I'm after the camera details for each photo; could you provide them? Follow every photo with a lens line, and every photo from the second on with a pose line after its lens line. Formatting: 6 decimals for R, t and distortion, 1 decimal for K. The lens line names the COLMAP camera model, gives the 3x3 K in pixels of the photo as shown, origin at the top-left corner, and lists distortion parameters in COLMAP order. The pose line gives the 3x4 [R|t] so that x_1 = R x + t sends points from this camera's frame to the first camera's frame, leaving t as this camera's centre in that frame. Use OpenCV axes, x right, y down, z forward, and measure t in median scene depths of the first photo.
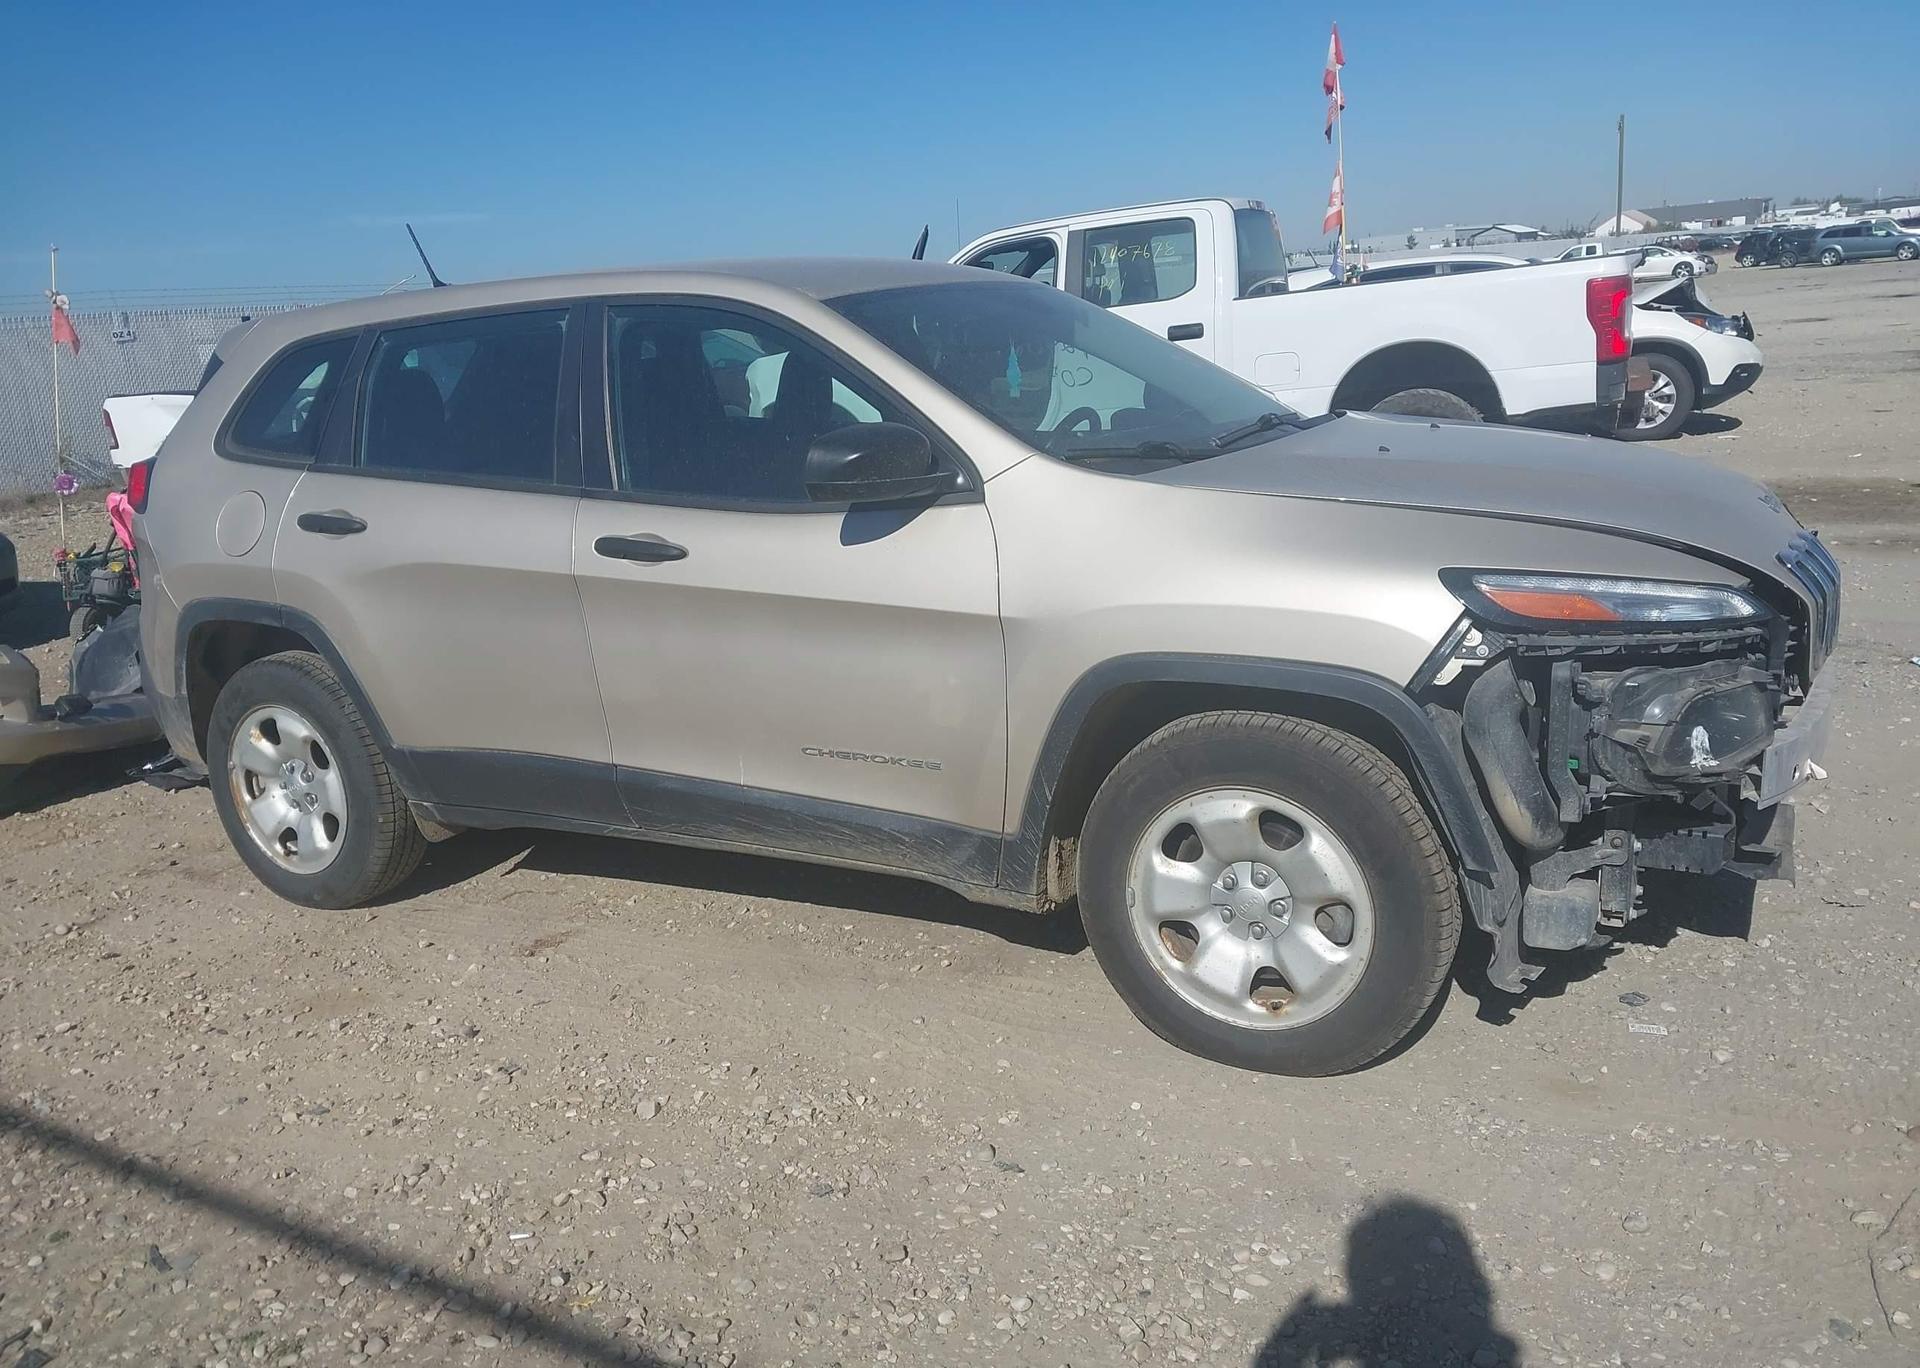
lens RADIAL K [[1531.6, 0, 1013.5], [0, 1531.6, 671.9], [0, 0, 1]] dist [0.077676, -0.143645]
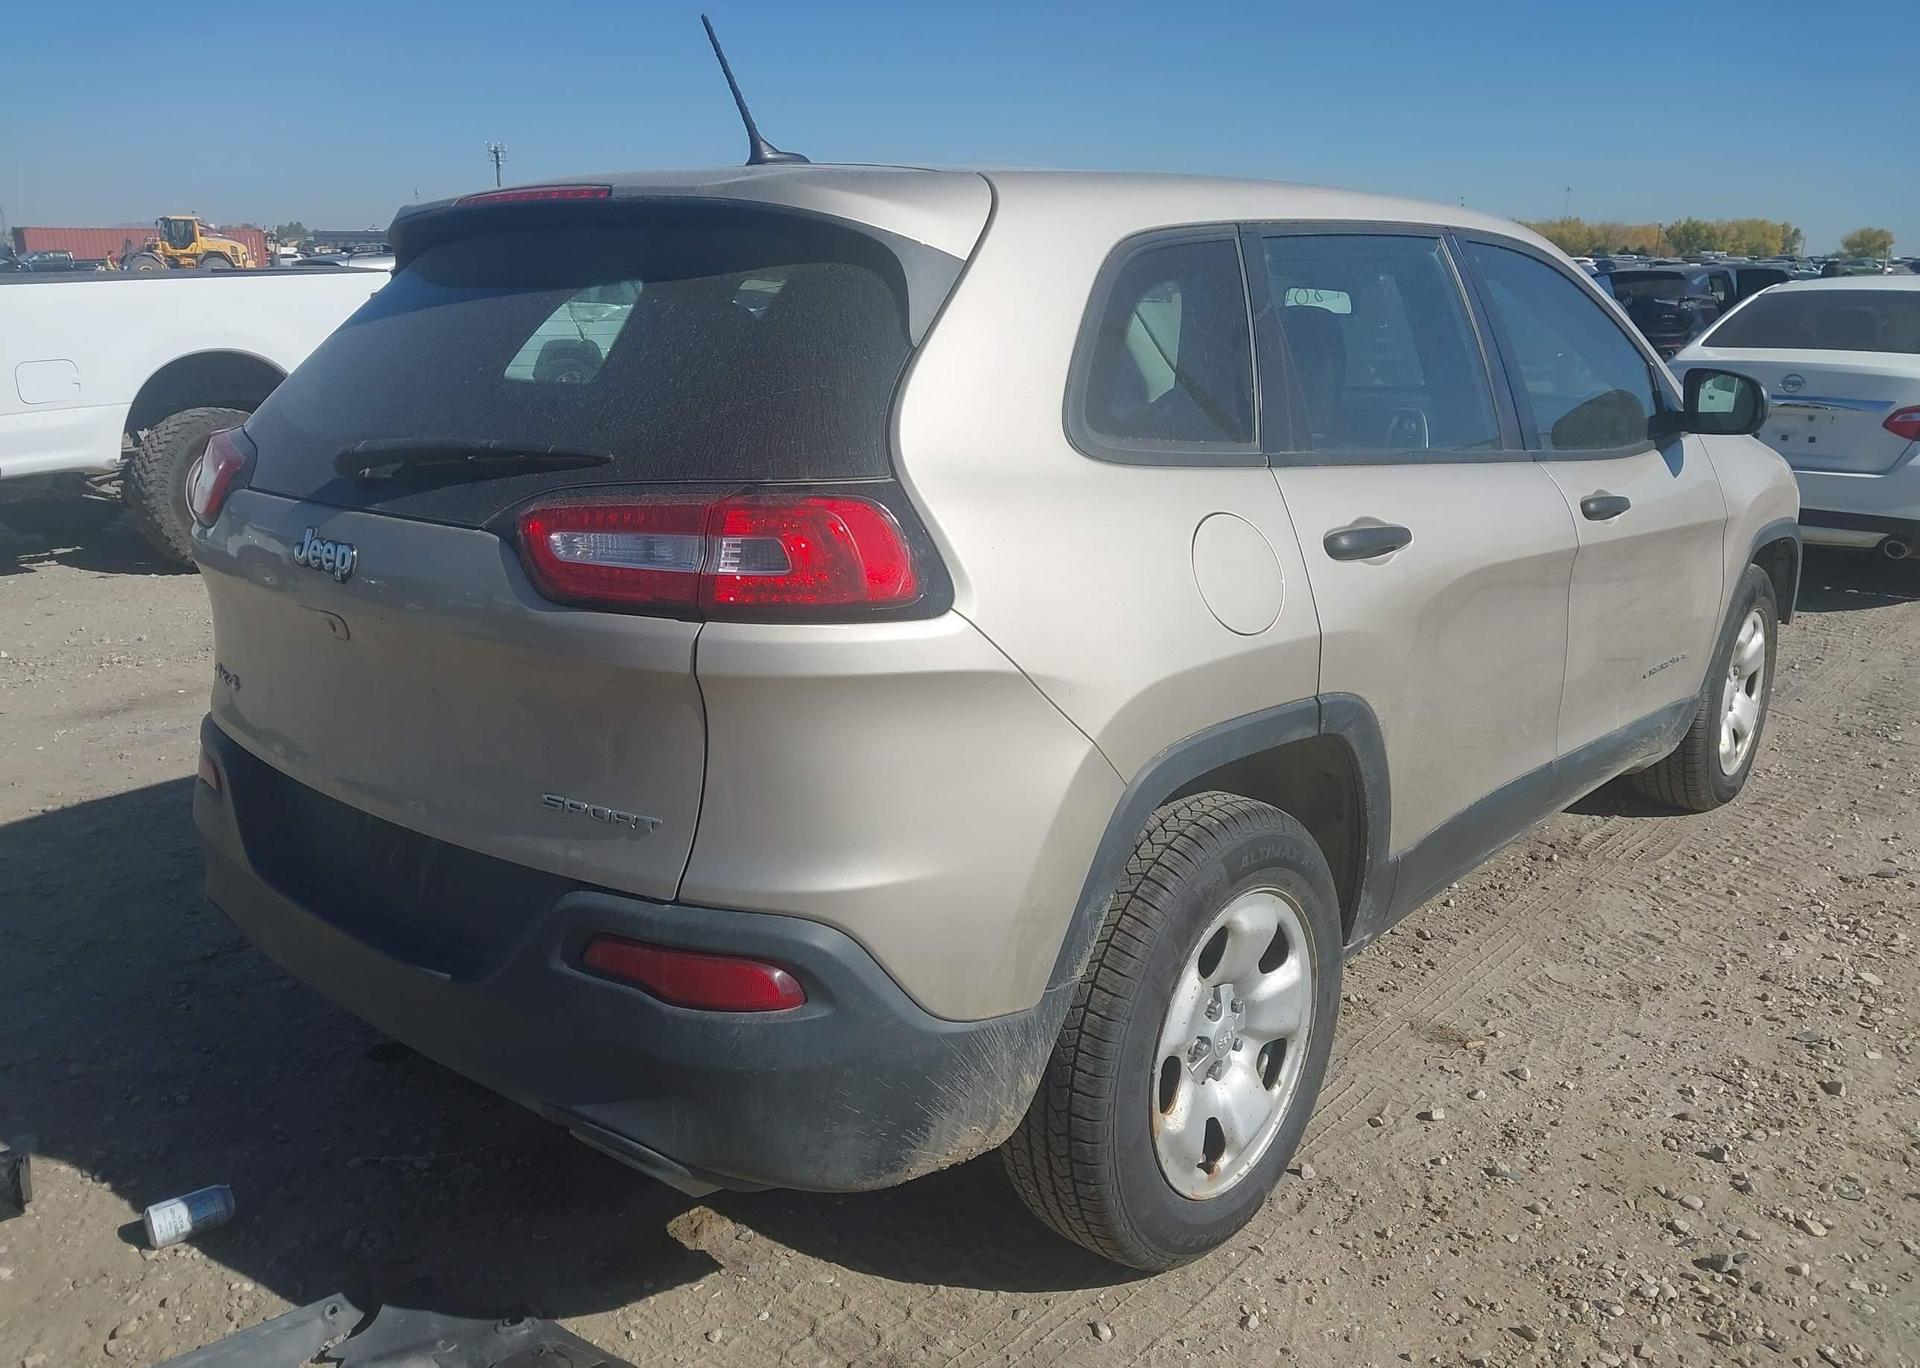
lens RADIAL K [[1502.0, 0, 960.0], [0, 1502.0, 684.0], [0, 0, 1]] dist [0.039753, -0.058797]
pose [[0.222144, -0.175937, 0.959009, -1.409523], [0.203195, 0.970342, 0.130949, -0.201023], [-0.953606, 0.165776, 0.251305, 1.331968]]
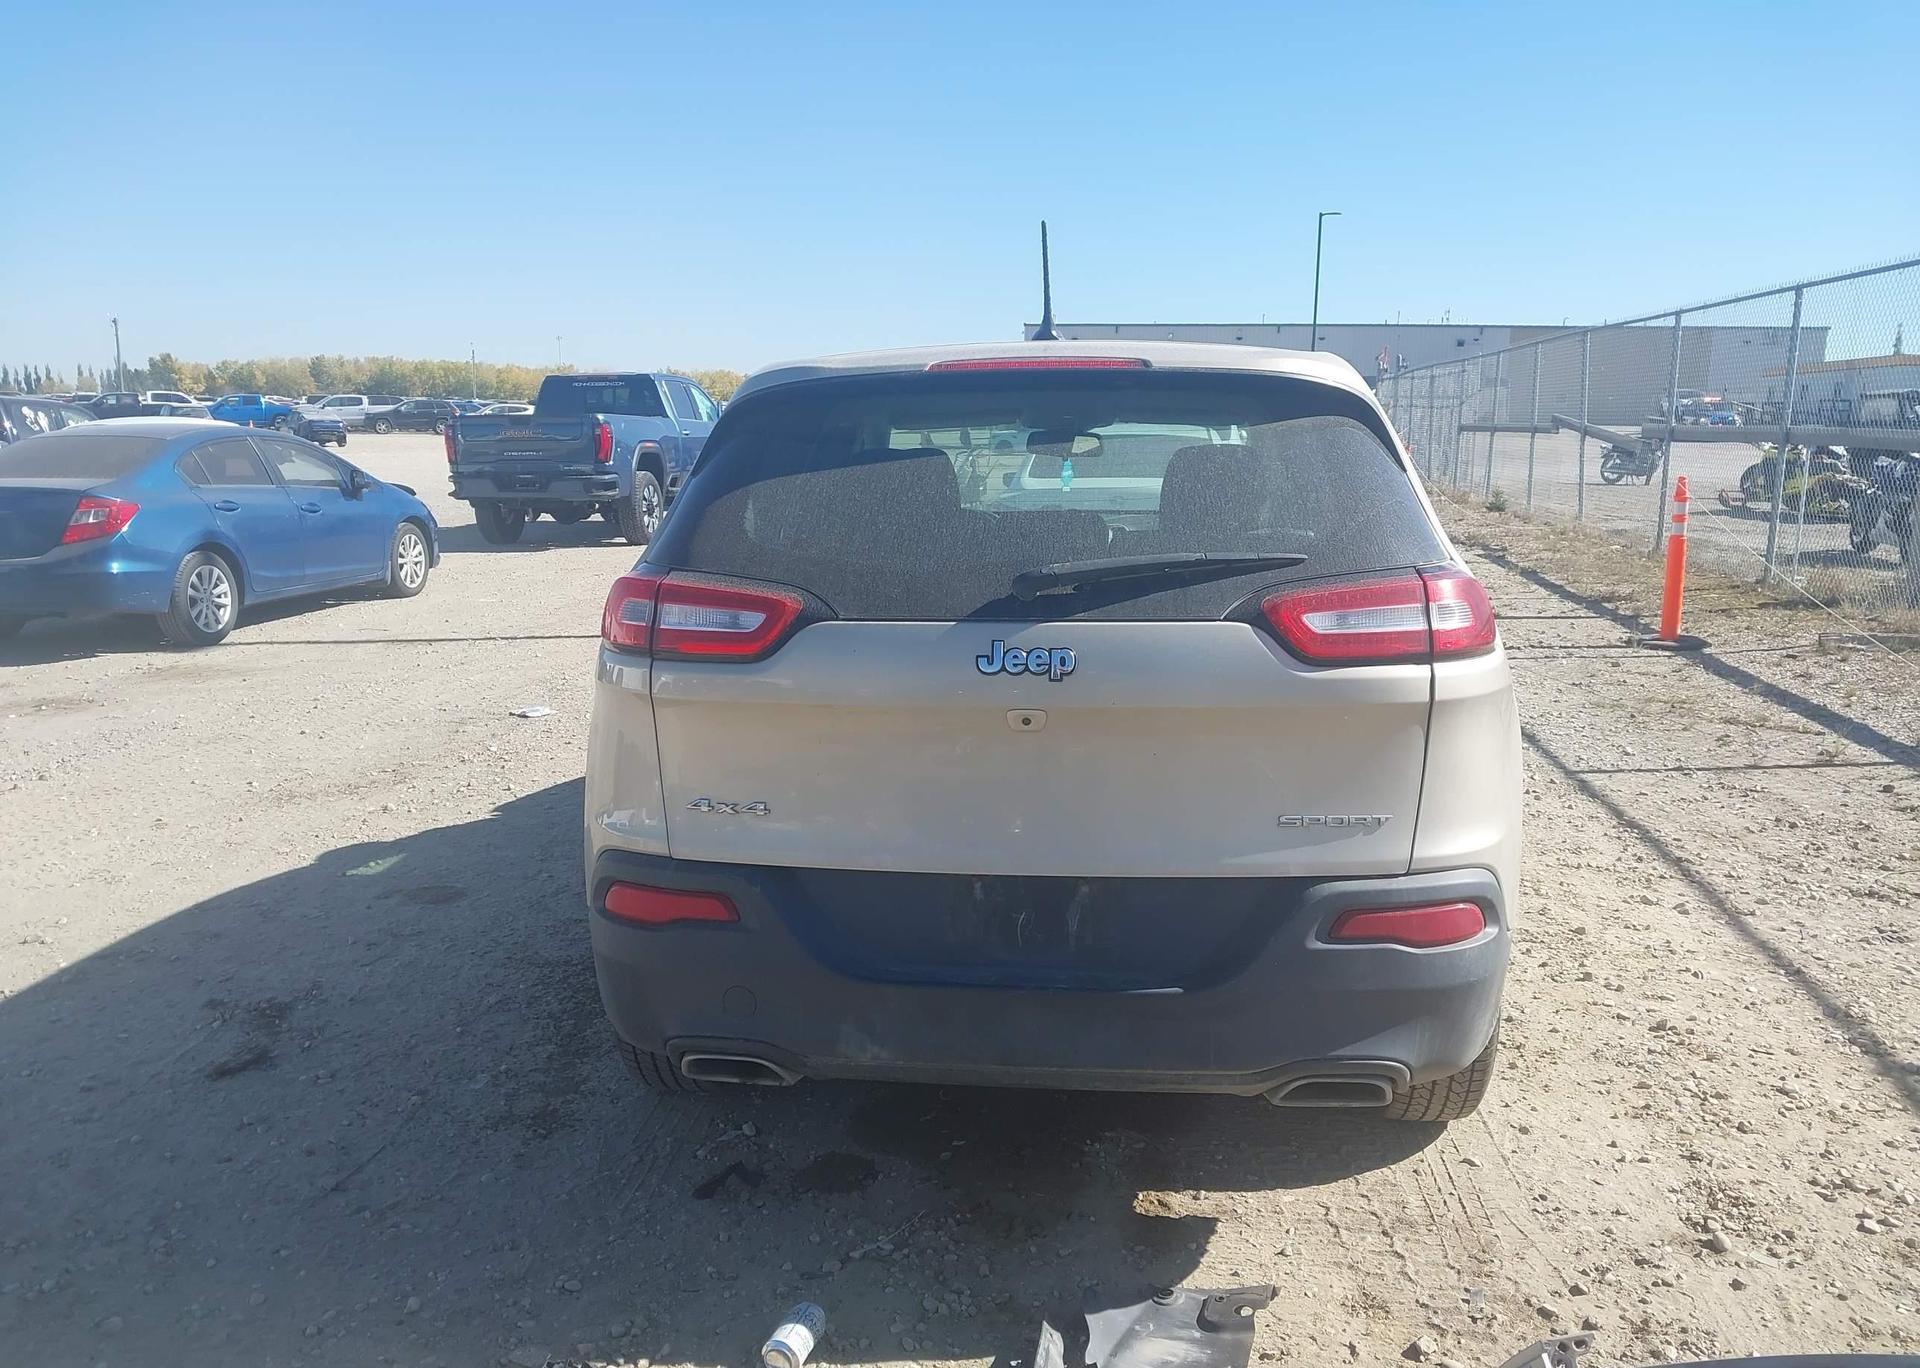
lens RADIAL K [[1512.3, 0, 960.0], [0, 1512.3, 684.0], [0, 0, 1]] dist [0.038058, -0.050249]
pose [[-0.375381, -0.080356, 0.923381, -1.542148], [0.242942, 0.952874, 0.181686, -0.370430], [-0.894466, 0.292529, -0.338169, 2.077990]]
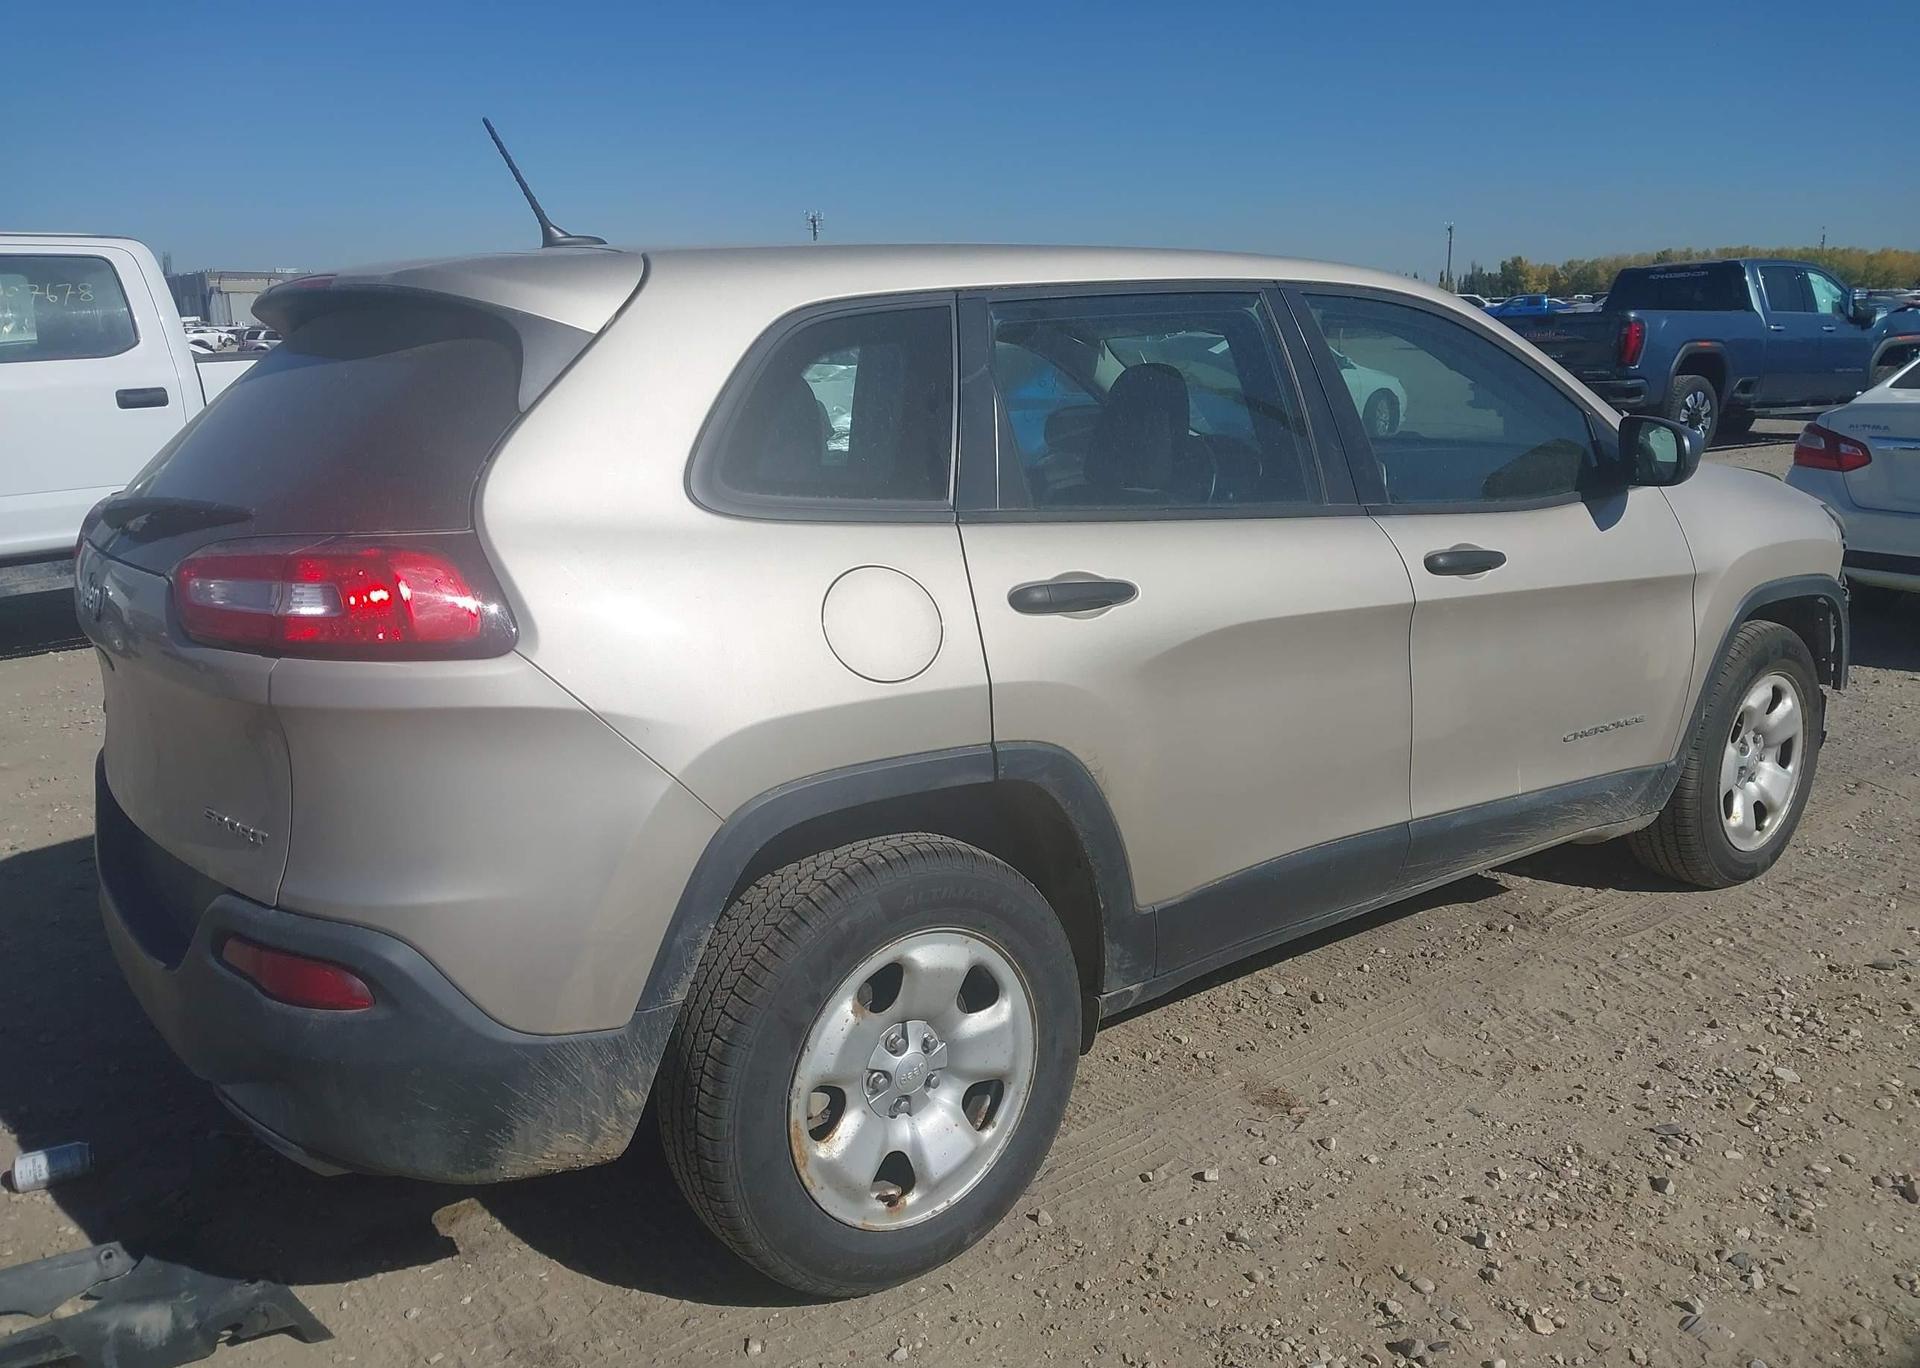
lens RADIAL K [[1502.0, 0, 960.0], [0, 1502.0, 684.0], [0, 0, 1]] dist [0.039753, -0.058797]
pose [[0.409372, -0.137753, 0.901908, -1.346849], [0.198260, 0.978346, 0.059439, -0.138867], [-0.890566, 0.154480, 0.427818, 1.026620]]
